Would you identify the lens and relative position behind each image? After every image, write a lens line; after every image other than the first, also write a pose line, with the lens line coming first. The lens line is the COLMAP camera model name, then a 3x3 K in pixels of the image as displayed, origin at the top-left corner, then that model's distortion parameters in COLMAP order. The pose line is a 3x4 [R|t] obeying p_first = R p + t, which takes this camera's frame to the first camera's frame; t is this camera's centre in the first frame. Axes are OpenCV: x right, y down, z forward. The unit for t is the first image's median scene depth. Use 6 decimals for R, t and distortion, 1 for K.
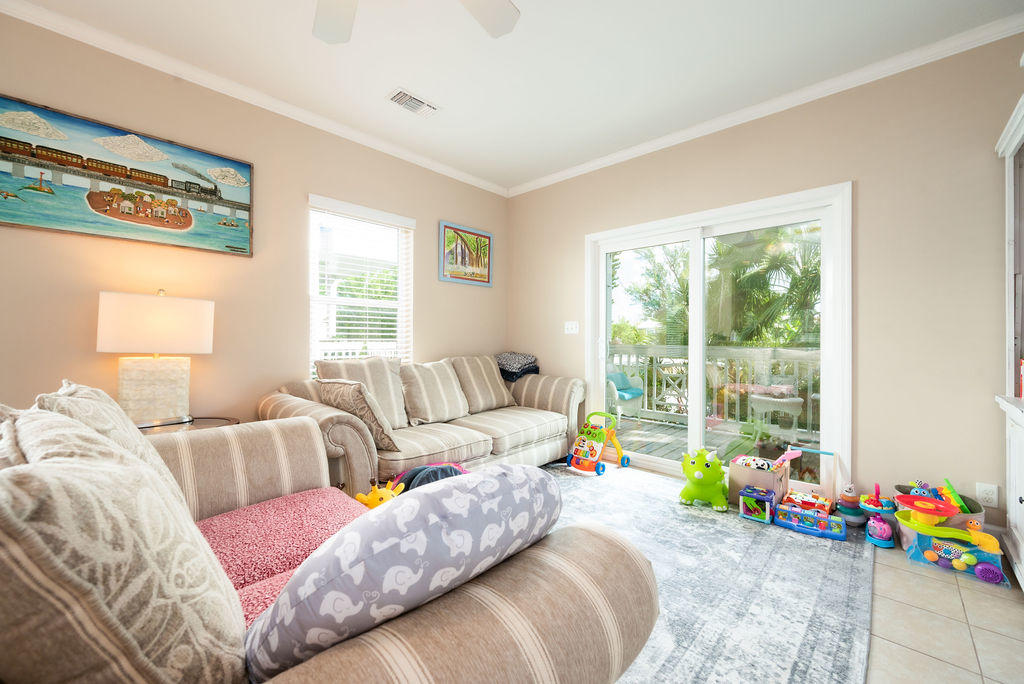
lens RADIAL K [[406.6, 0, 509.5], [0, 406.6, 337.4], [0, 0, 1]] dist [-0.000510, -0.000010]
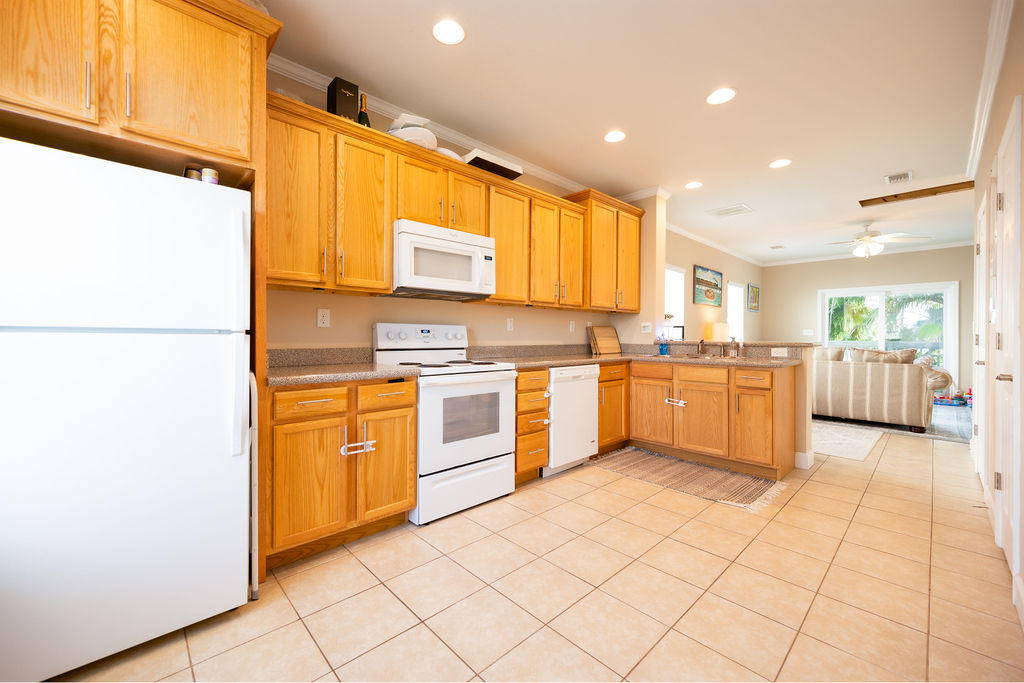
lens RADIAL K [[406.6, 0, 509.5], [0, 406.6, 336.9], [0, 0, 1]] dist [-0.000510, -0.000010]
pose [[0.998090, 0.002474, -0.061720, -1.487474], [-0.002260, 0.999991, 0.003530, -0.005945], [0.061728, -0.003384, 0.998087, -1.419306]]
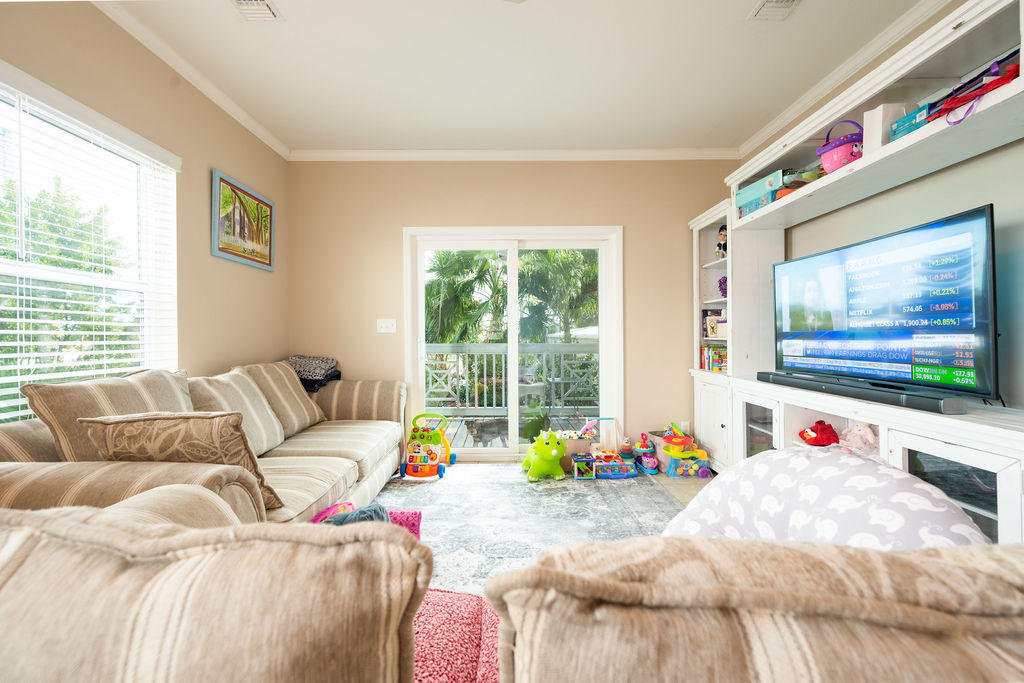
lens RADIAL K [[406.6, 0, 509.5], [0, 406.6, 336.9], [0, 0, 1]] dist [-0.000510, -0.000010]
pose [[0.726354, -0.007936, 0.687275, -0.318372], [0.006742, 0.999967, 0.004421, -0.001641], [-0.687288, 0.001423, 0.726384, 0.172999]]
